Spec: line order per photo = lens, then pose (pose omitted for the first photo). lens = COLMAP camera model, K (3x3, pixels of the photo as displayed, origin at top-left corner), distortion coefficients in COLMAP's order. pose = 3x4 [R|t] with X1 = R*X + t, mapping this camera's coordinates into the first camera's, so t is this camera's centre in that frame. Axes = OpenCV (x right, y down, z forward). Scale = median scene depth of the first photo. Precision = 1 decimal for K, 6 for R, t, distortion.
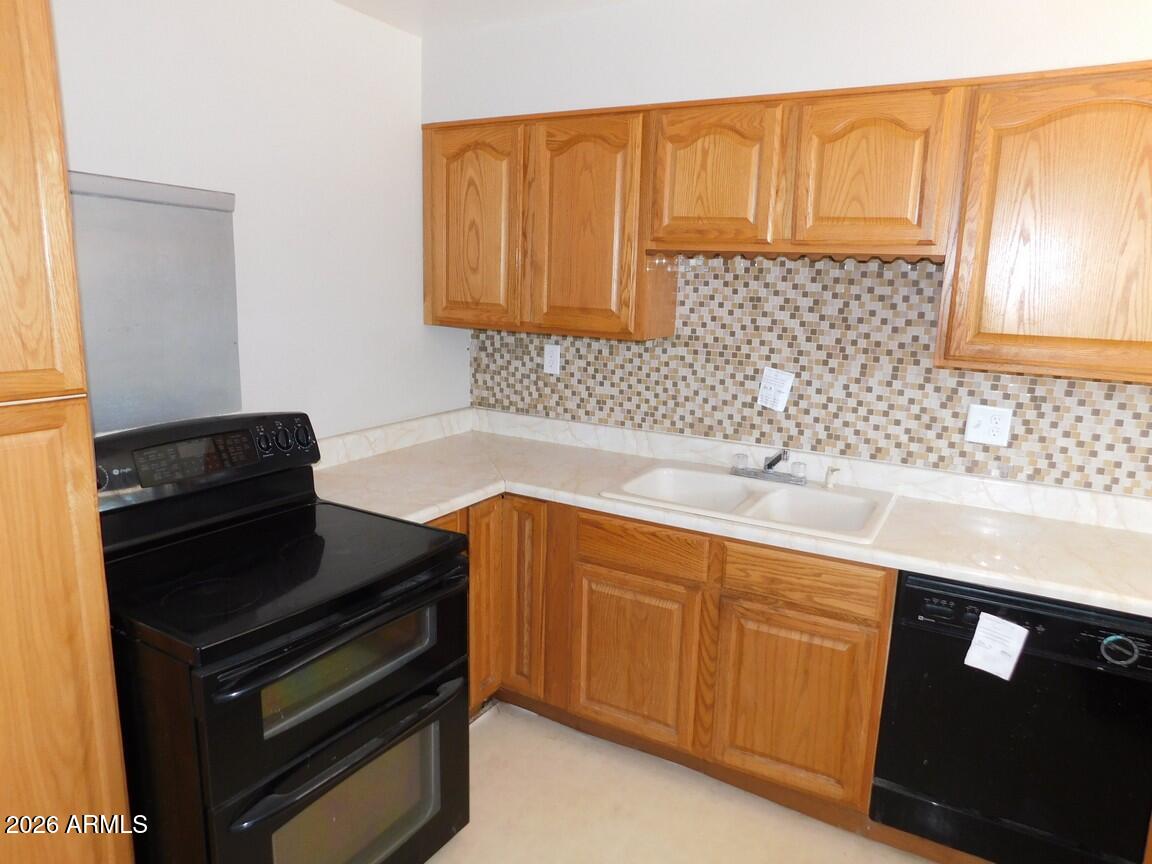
lens RADIAL K [[763.7, 0, 576.5], [0, 763.7, 430.5], [0, 0, 1]] dist [-0.066327, 0.055363]
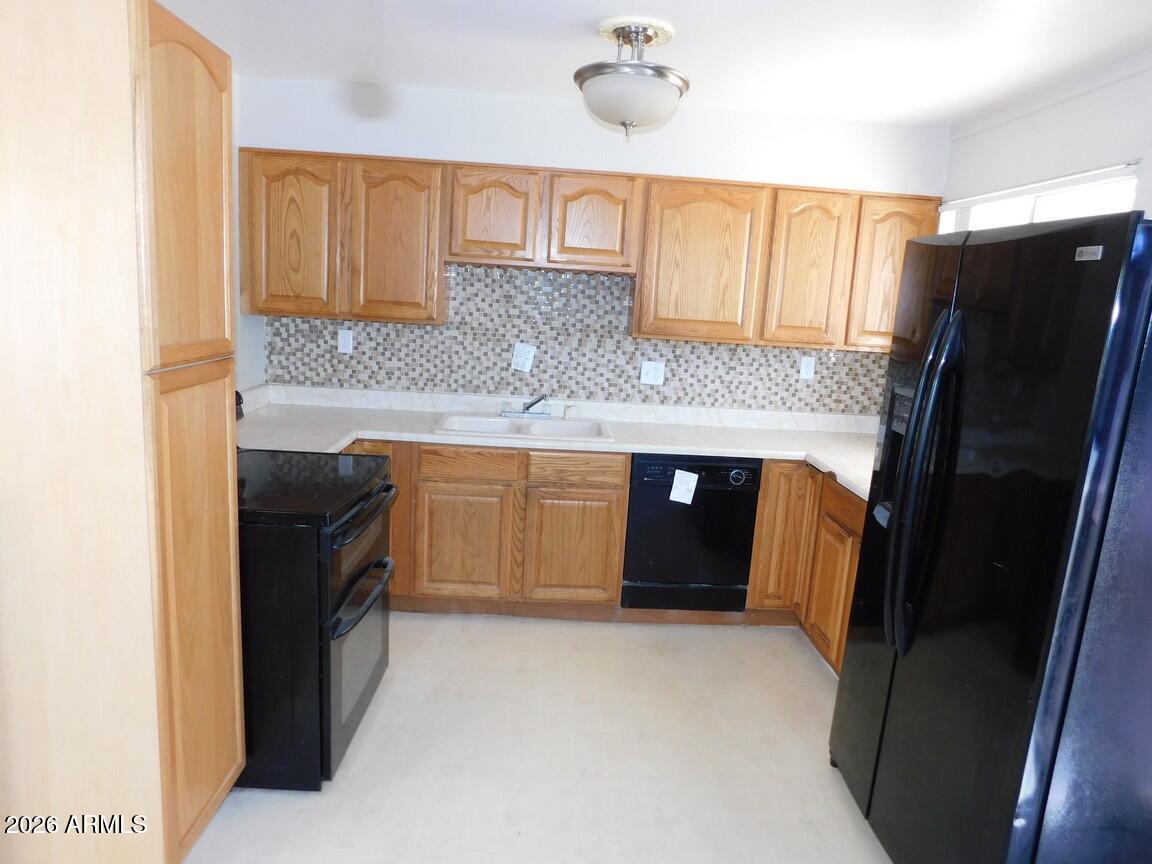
lens RADIAL K [[763.7, 0, 576.3], [0, 763.7, 430.1], [0, 0, 1]] dist [-0.066327, 0.055363]
pose [[0.847618, -0.074370, 0.525370, -0.492783], [0.070927, 0.997124, 0.026719, 0.060916], [-0.525846, 0.014616, 0.850454, -0.353098]]
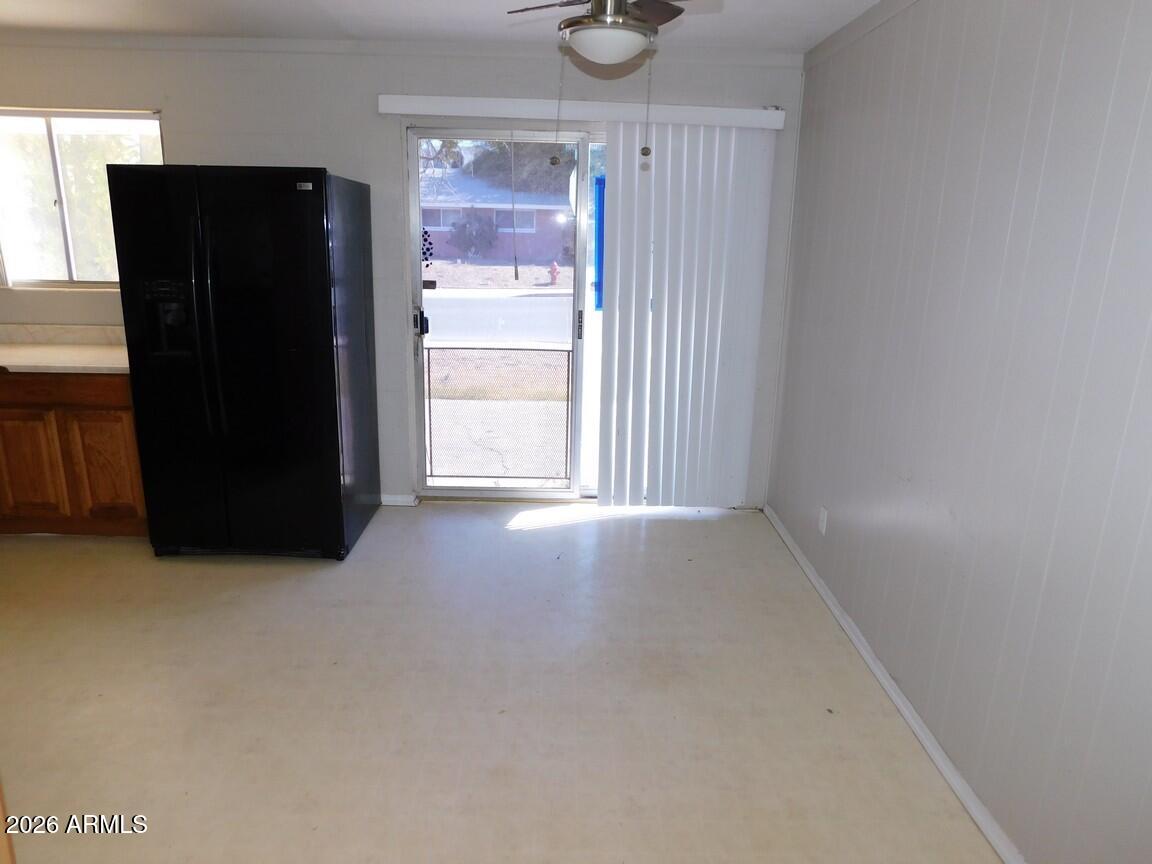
lens RADIAL K [[763.7, 0, 575.0], [0, 763.7, 422.8], [0, 0, 1]] dist [-0.066327, 0.055363]
pose [[-0.510253, -0.255186, 0.821293, -1.210434], [0.135664, 0.919126, 0.369869, -0.081006], [-0.849257, 0.300147, -0.434367, 0.239635]]
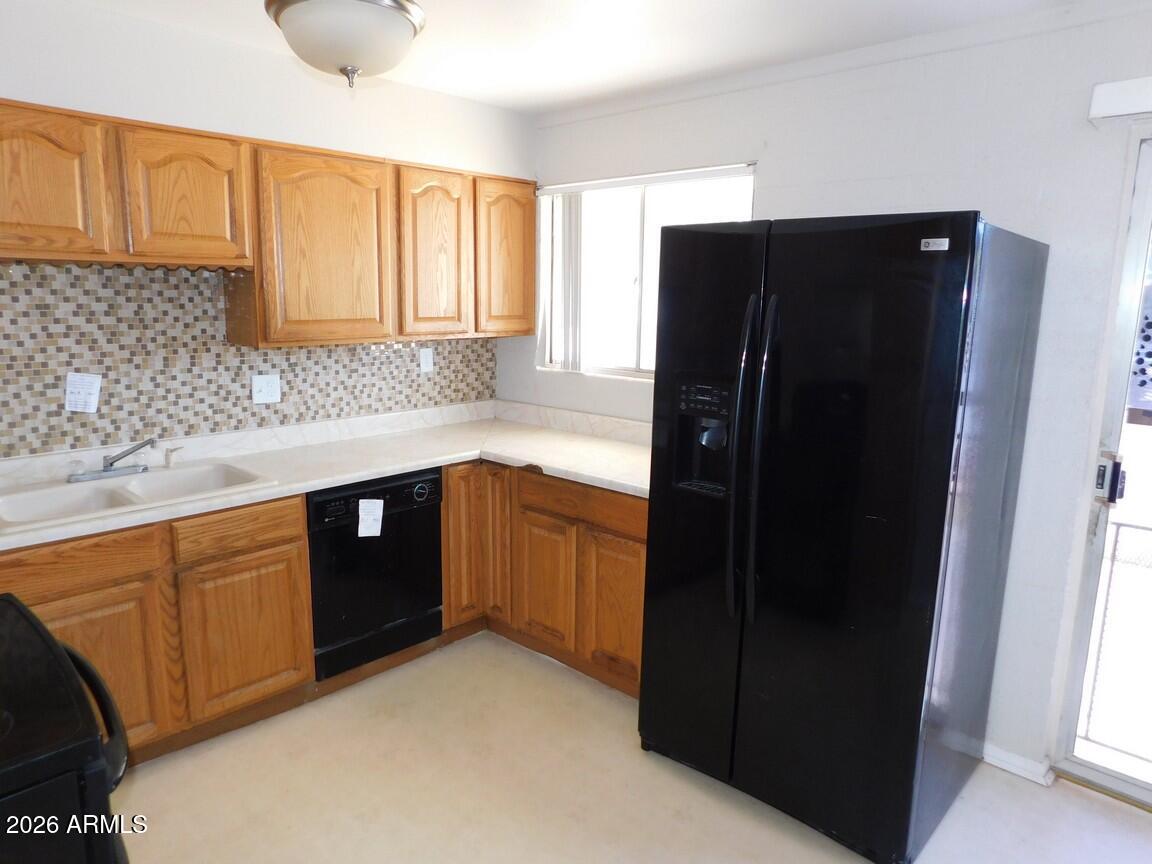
lens RADIAL K [[763.7, 0, 575.6], [0, 763.7, 430.8], [0, 0, 1]] dist [-0.066327, 0.055363]
pose [[0.231785, -0.199244, 0.952144, -0.622603], [0.187728, 0.969562, 0.157189, -0.042985], [-0.954481, 0.142310, 0.262133, 0.116691]]
